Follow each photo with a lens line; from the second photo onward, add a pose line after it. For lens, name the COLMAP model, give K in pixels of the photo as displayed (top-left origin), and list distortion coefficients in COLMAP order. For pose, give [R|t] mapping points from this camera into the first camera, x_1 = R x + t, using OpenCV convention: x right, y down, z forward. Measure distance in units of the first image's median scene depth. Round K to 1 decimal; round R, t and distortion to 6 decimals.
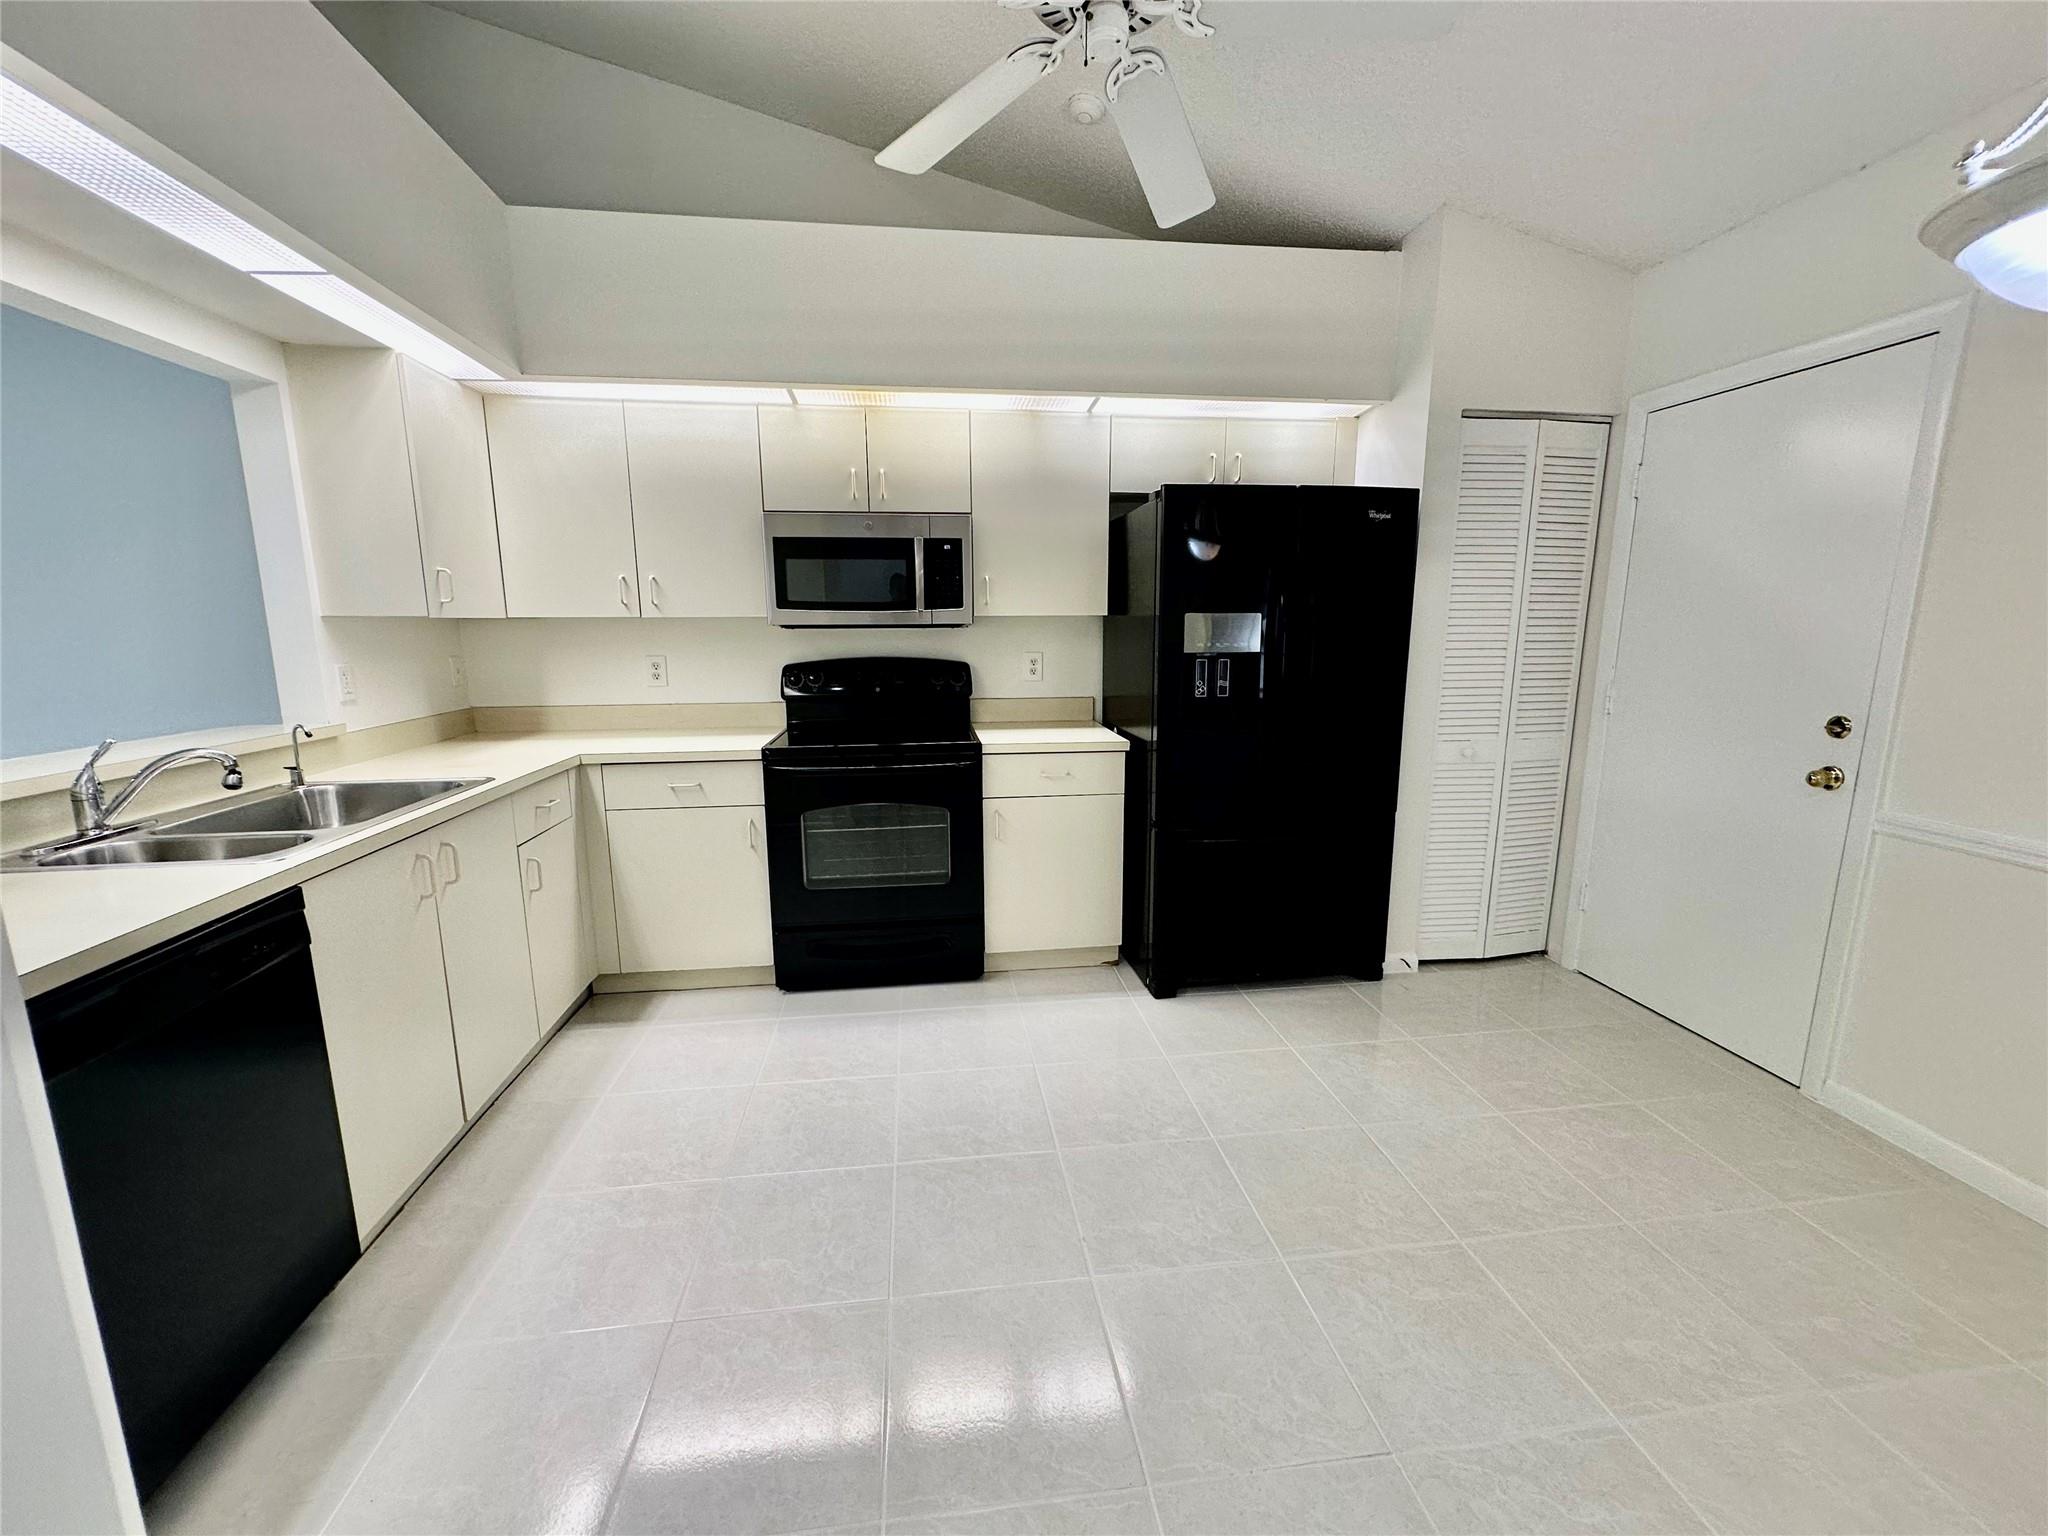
lens RADIAL K [[817.1, 0, 1025.9], [0, 817.1, 763.3], [0, 0, 1]] dist [-0.002141, 0.000440]
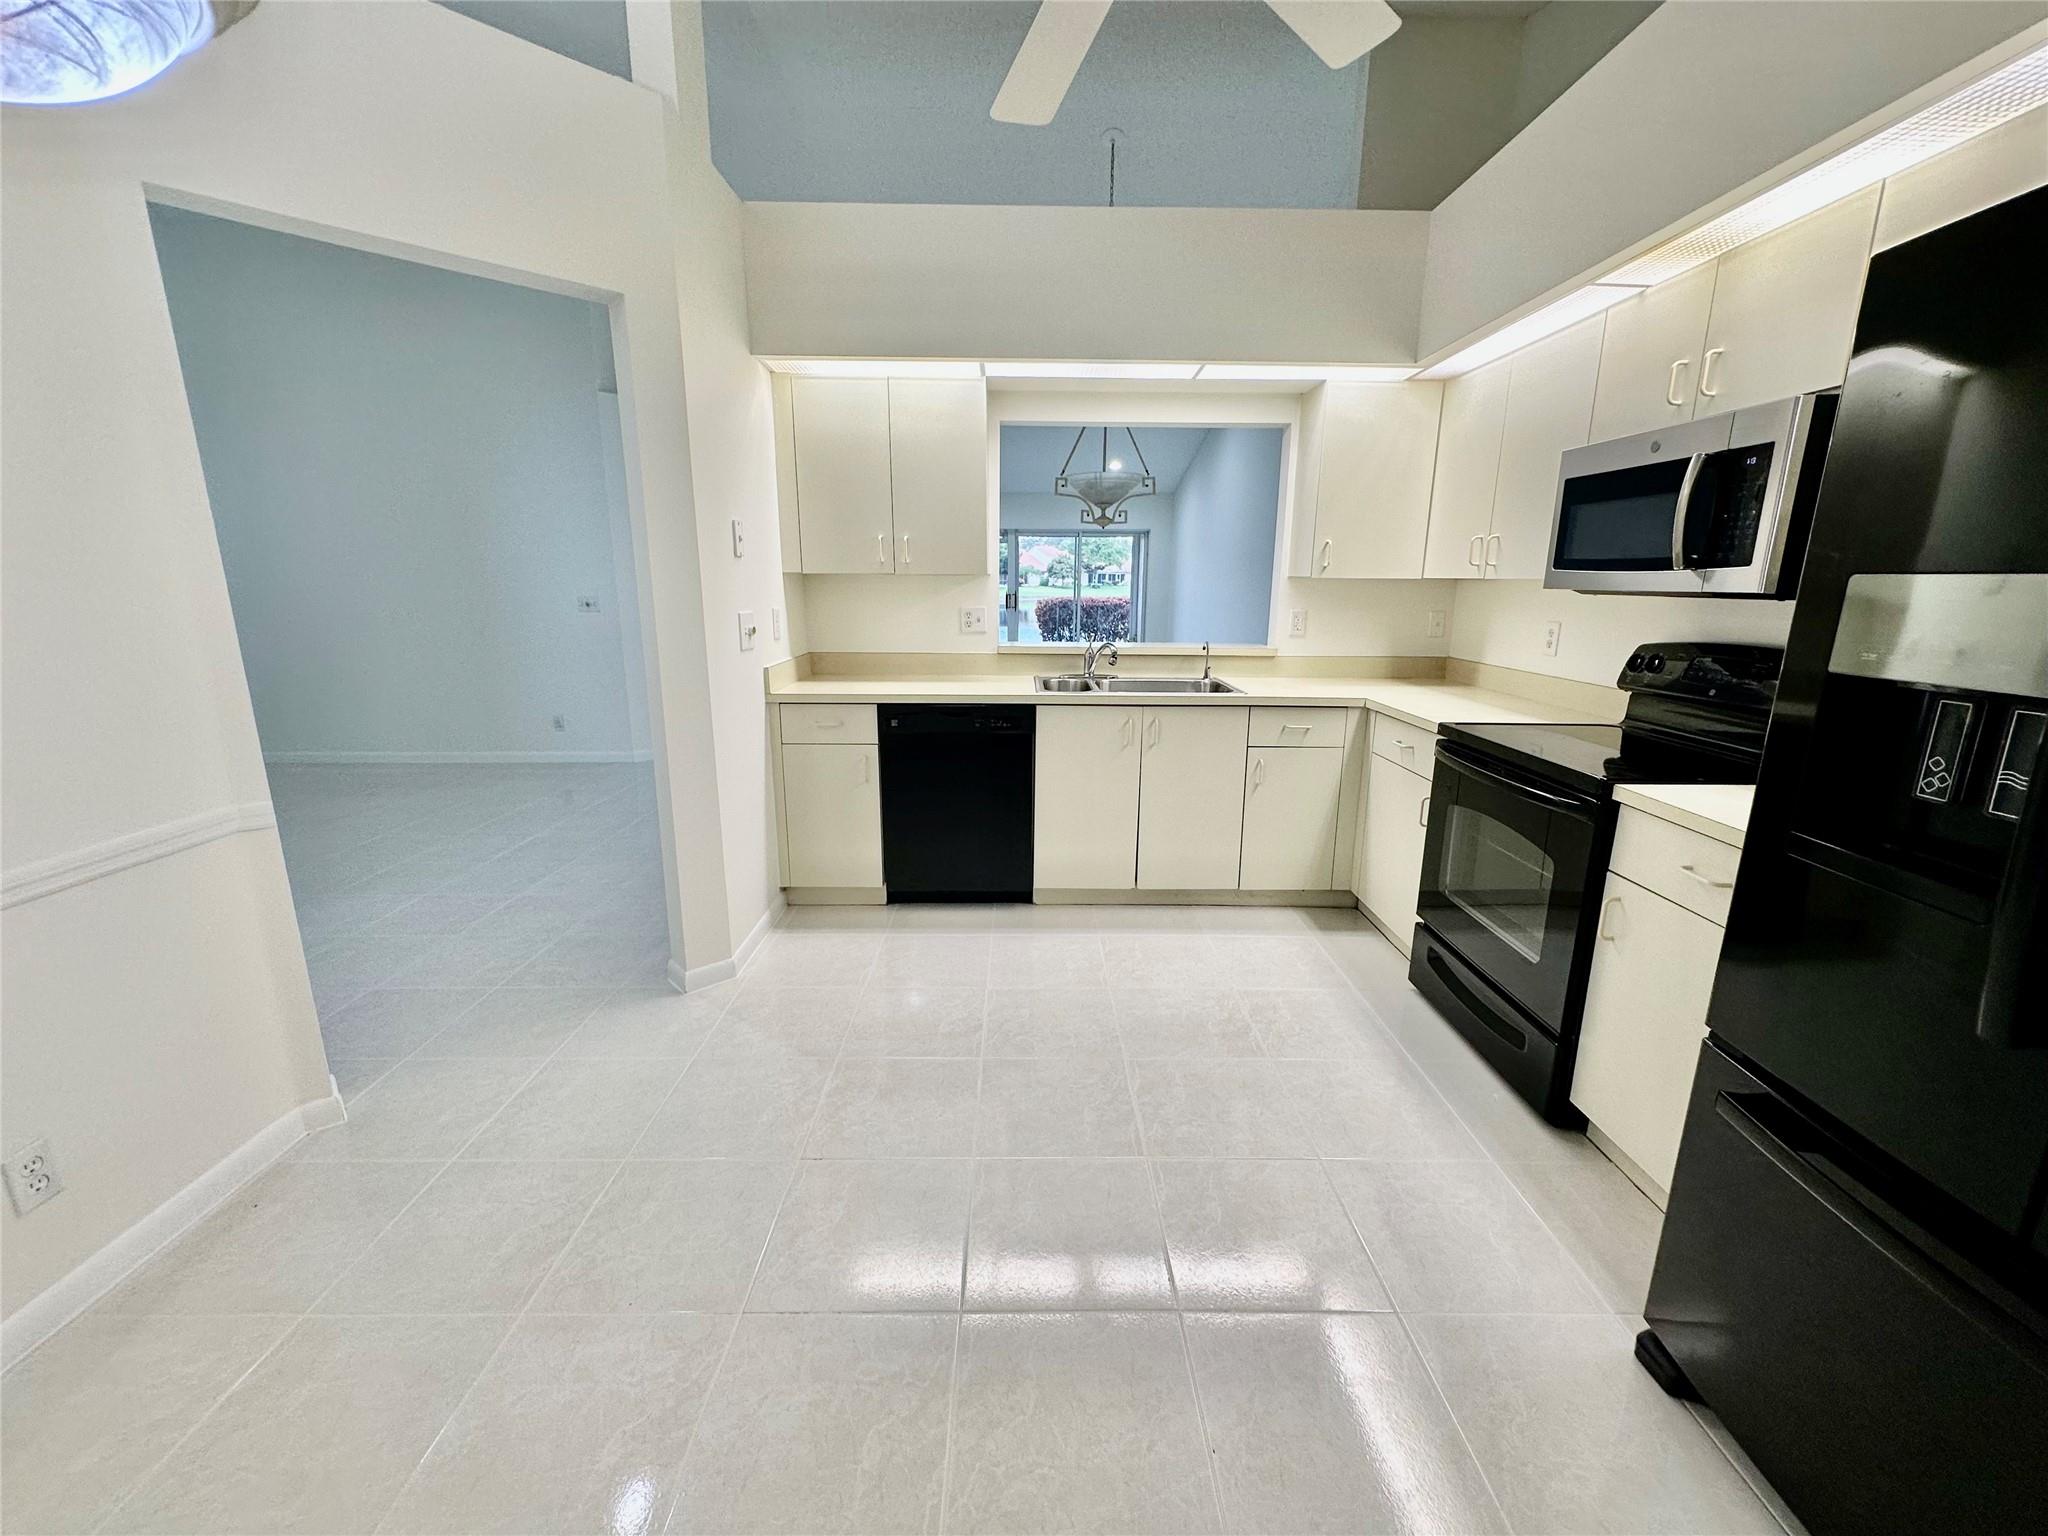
lens RADIAL K [[817.1, 0, 1026.1], [0, 817.1, 765.2], [0, 0, 1]] dist [-0.002141, 0.000440]
pose [[-0.127544, 0.225081, -0.965956, 0.603762], [-0.177036, 0.953104, 0.245462, -0.110932], [0.975905, 0.202316, -0.081715, 0.600014]]
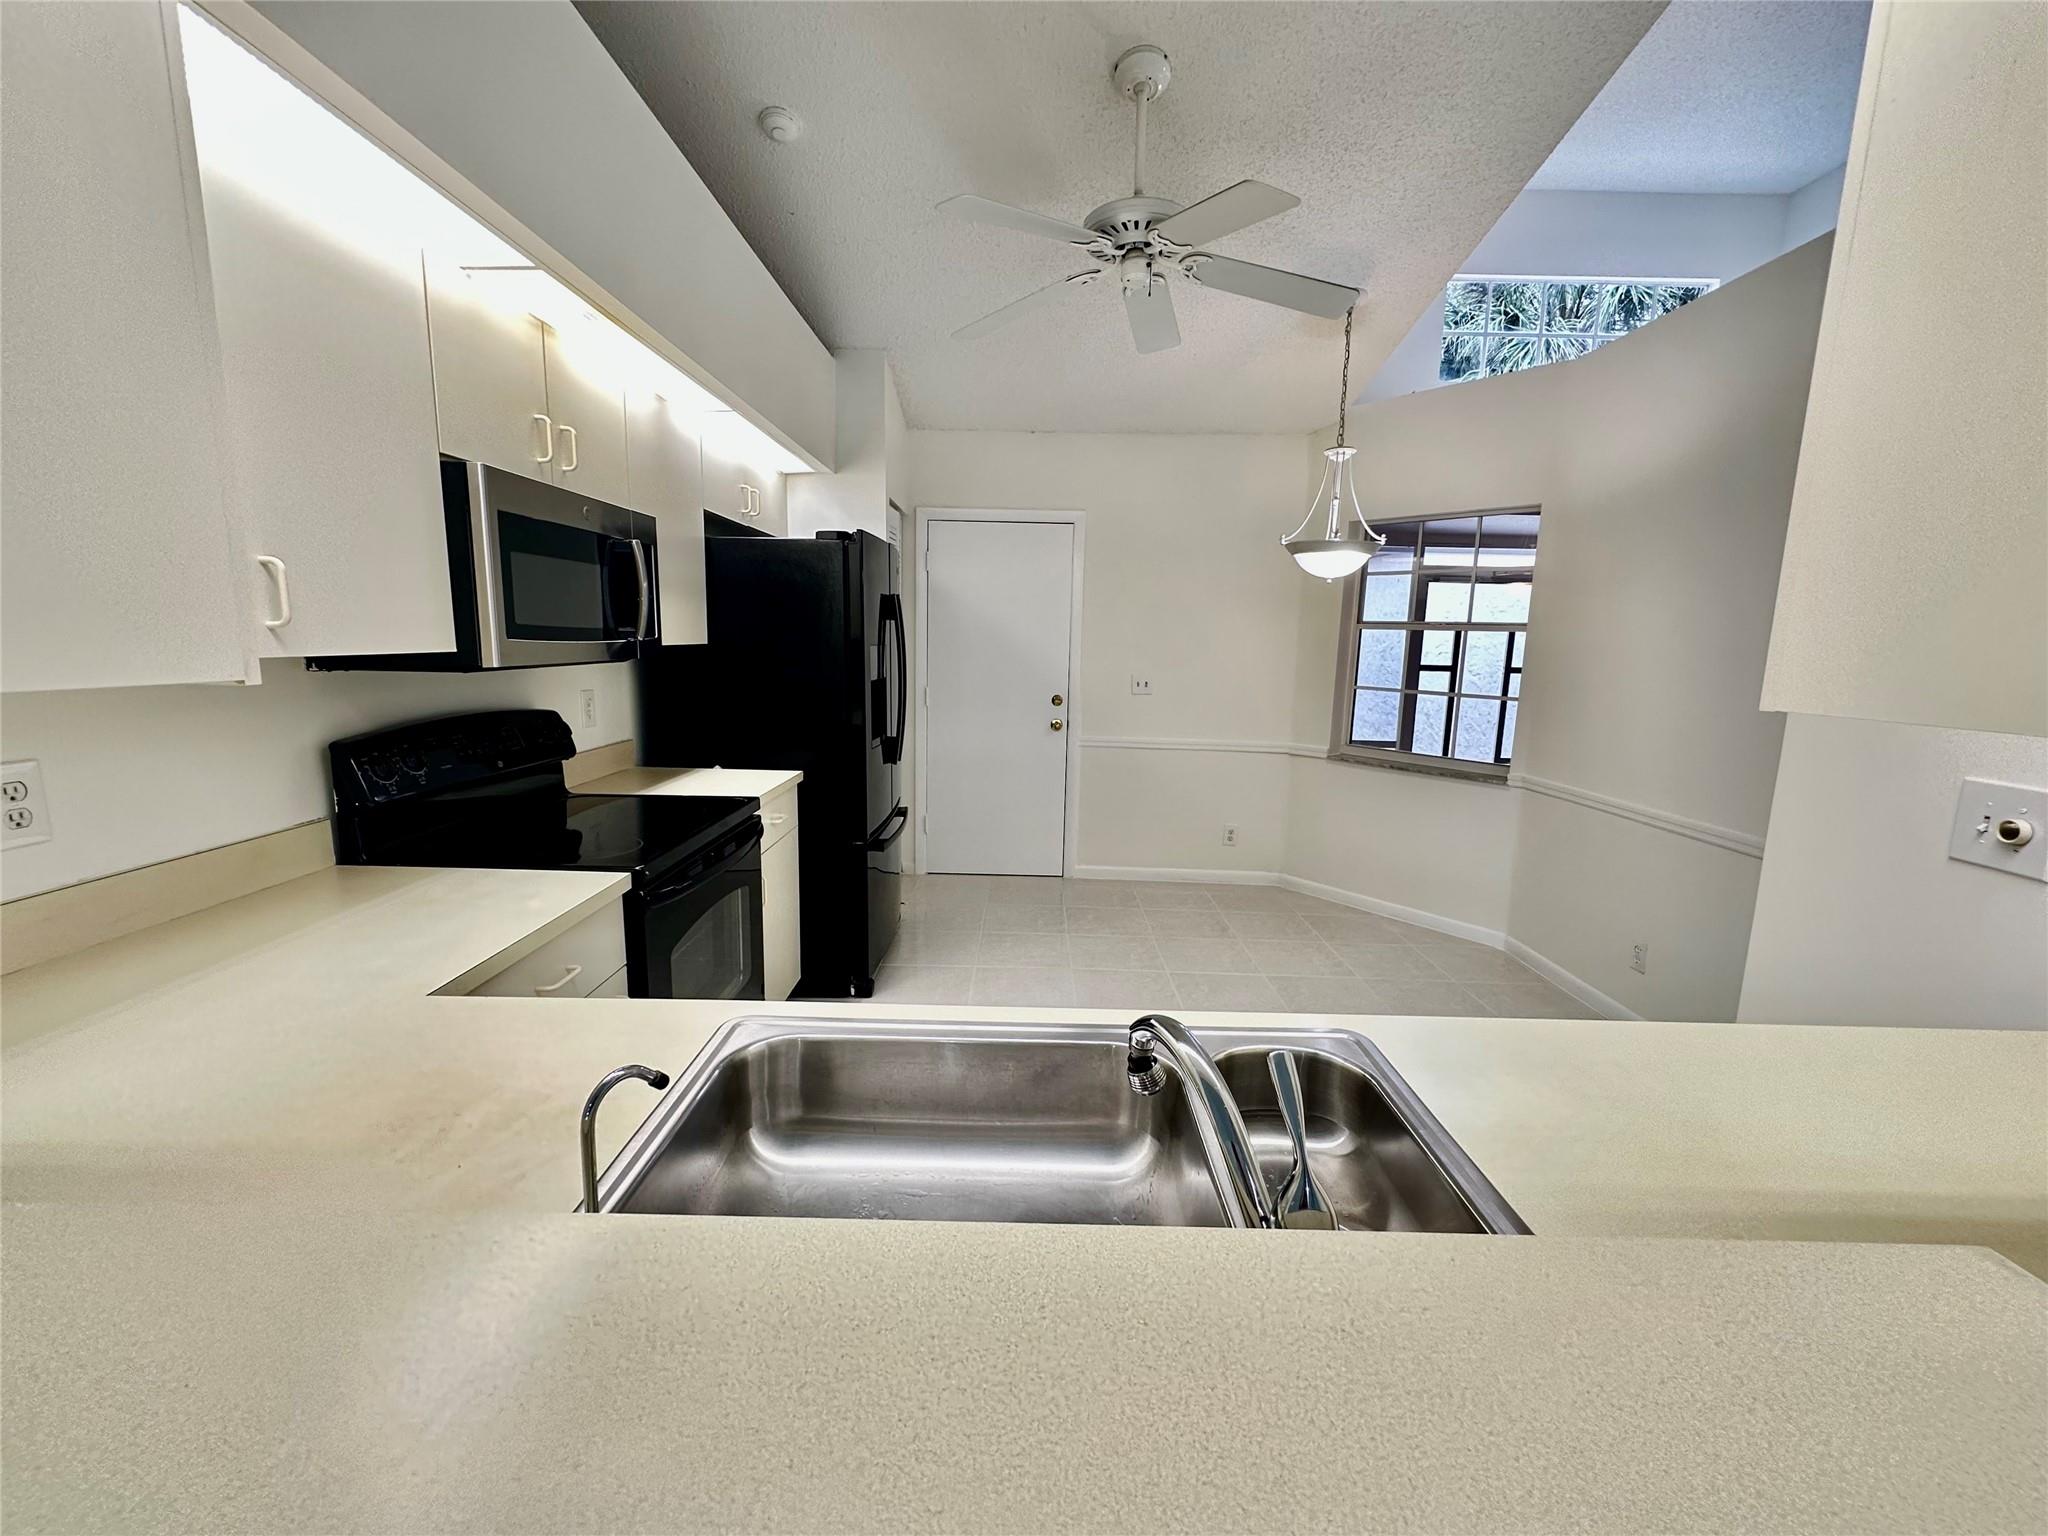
lens RADIAL K [[817.1, 0, 1019.4], [0, 817.1, 769.6], [0, 0, 1]] dist [-0.002141, 0.000440]
pose [[0.148286, -0.154556, 0.976793, -0.827044], [0.148259, 0.980024, 0.132560, -0.124076], [-0.977768, 0.125162, 0.168238, 0.578318]]
